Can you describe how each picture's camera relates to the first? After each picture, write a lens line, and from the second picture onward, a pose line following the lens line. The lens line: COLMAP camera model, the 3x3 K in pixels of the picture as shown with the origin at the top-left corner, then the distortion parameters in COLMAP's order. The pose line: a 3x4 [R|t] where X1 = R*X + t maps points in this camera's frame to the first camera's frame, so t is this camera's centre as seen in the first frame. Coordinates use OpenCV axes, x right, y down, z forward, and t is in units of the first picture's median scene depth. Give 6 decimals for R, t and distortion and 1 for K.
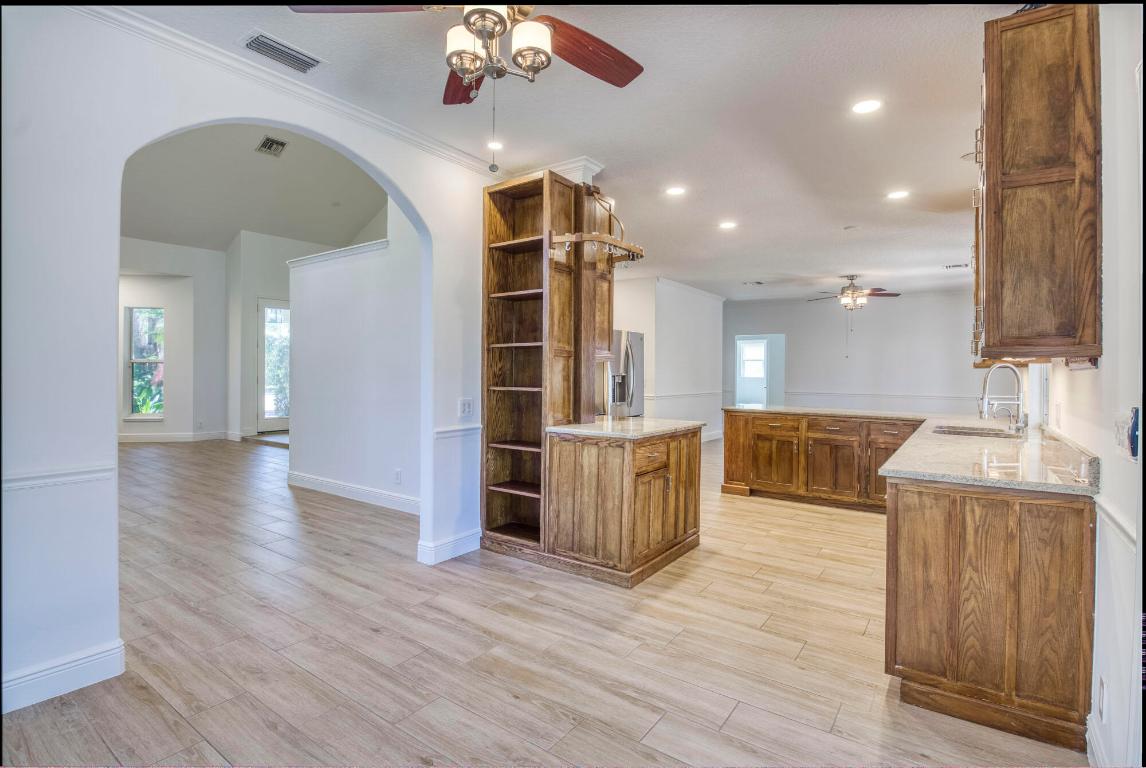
lens RADIAL K [[551.5, 0, 570.3], [0, 551.5, 373.2], [0, 0, 1]] dist [-0.003127, -0.011946]
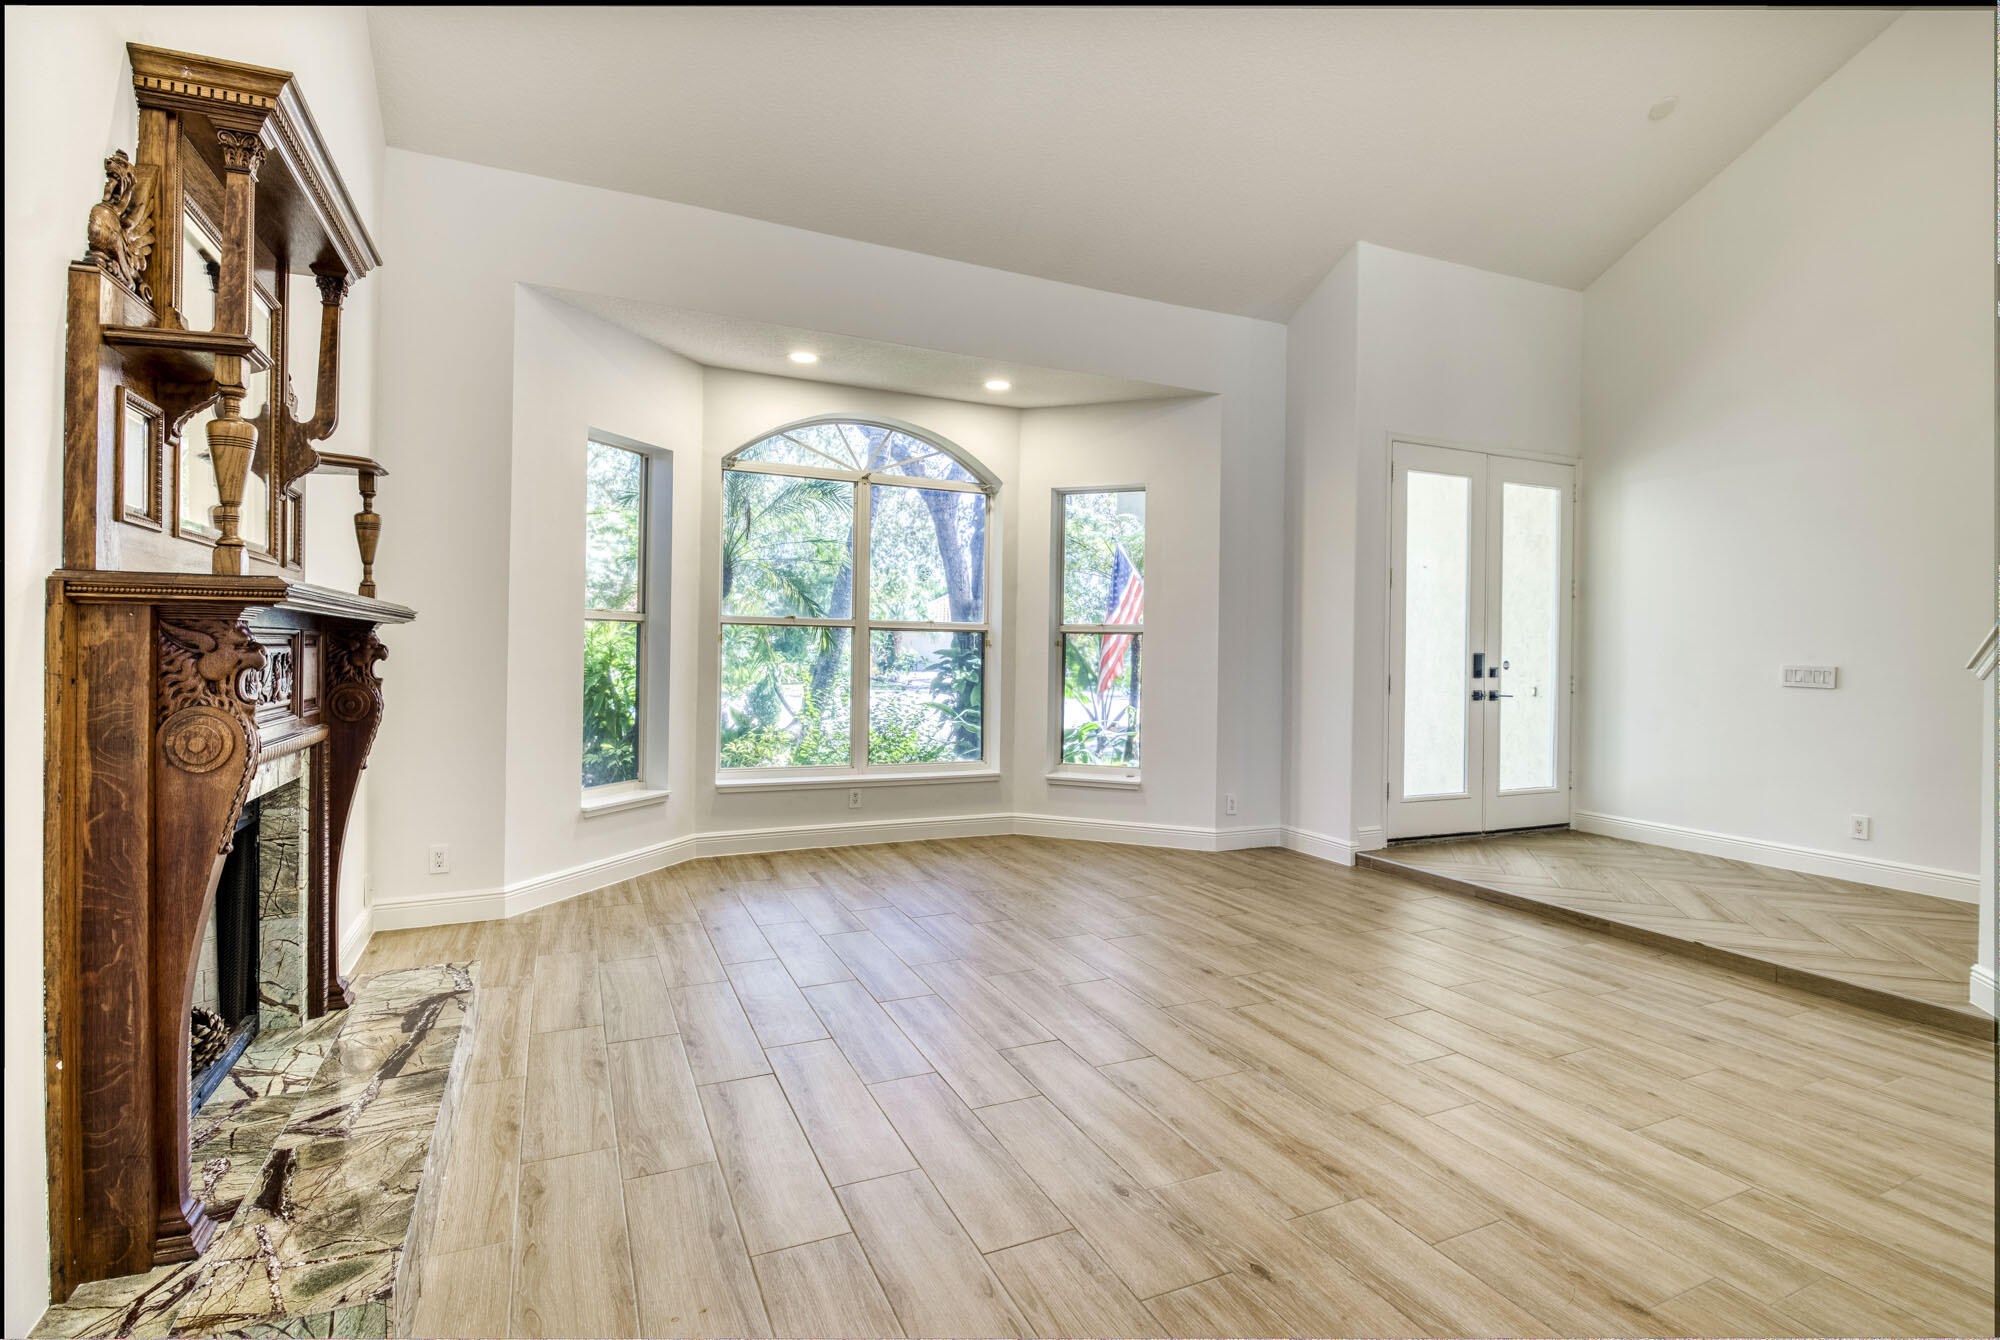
lens RADIAL K [[962.5, 0, 1001.8], [0, 962.5, 646.4], [0, 0, 1]] dist [-0.003127, -0.011946]
pose [[0.870186, 0.009559, -0.492631, -1.179583], [-0.013717, 0.999894, -0.004826, -0.011687], [0.492532, 0.010957, 0.870225, 0.905662]]
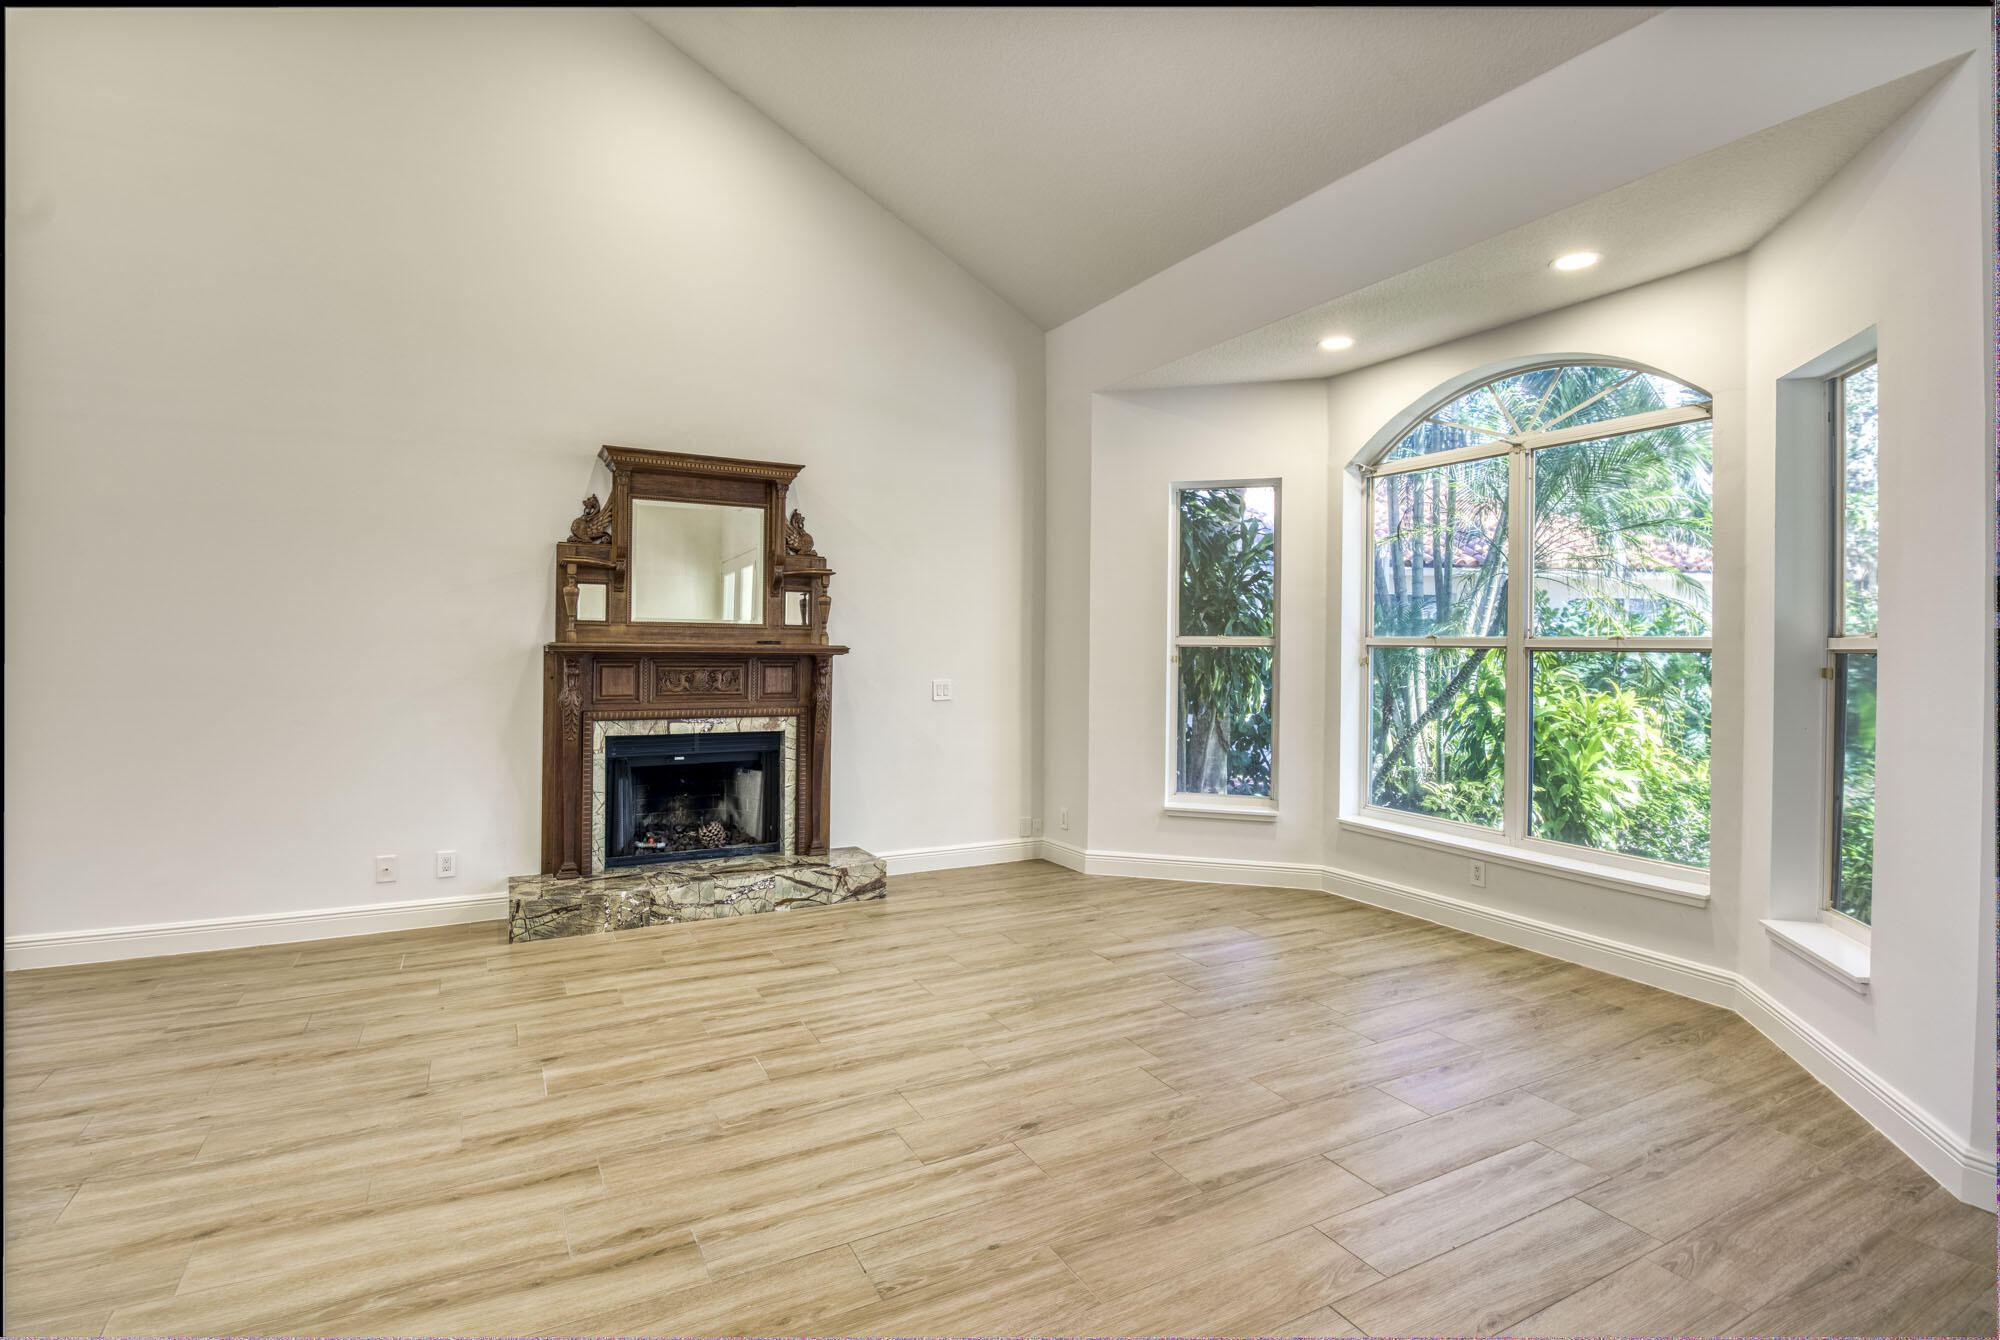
lens RADIAL K [[962.5, 0, 1009.3], [0, 962.5, 650.5], [0, 0, 1]] dist [-0.003127, -0.011946]
pose [[-0.430203, -0.003821, -0.902724, -0.838130], [-0.012100, 0.999926, 0.001534, -0.038770], [0.902651, 0.011583, -0.430217, 2.124117]]
